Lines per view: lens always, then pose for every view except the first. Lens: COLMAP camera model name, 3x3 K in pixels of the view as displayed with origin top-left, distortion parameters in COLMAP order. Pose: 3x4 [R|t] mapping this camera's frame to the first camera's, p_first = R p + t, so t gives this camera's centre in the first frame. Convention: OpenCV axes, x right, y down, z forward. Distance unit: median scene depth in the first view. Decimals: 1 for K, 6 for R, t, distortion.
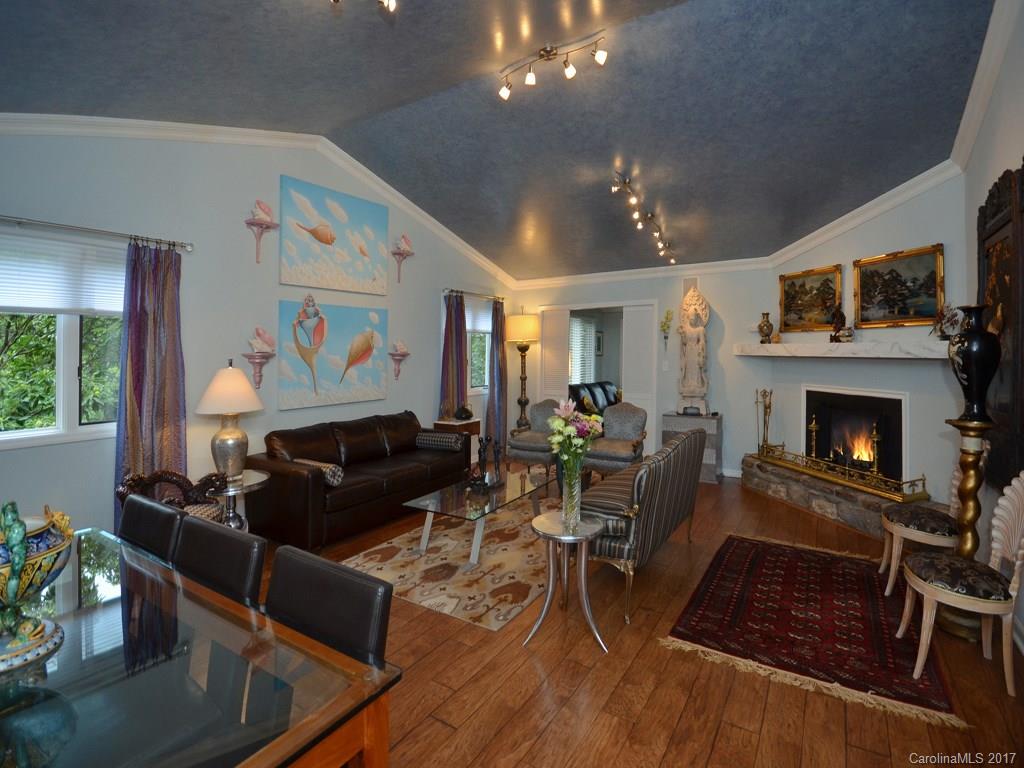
lens RADIAL K [[511.9, 0, 510.9], [0, 511.9, 352.9], [0, 0, 1]] dist [-0.001922, -0.000111]
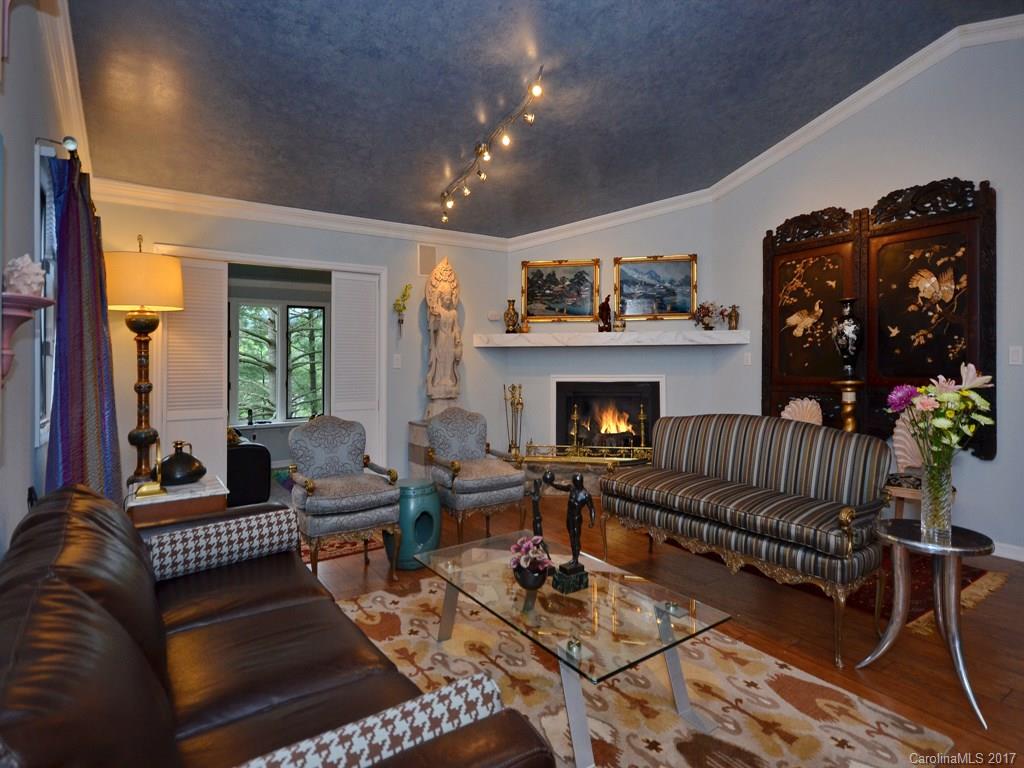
lens RADIAL K [[558.8, 0, 512.0], [0, 558.8, 384.0], [0, 0, 1]] dist [0.000979, 0.001437]
pose [[0.374195, -0.025594, 0.926997, -0.455095], [0.011580, 0.999670, 0.022926, 0.051168], [-0.927278, 0.002155, 0.374368, 0.673956]]
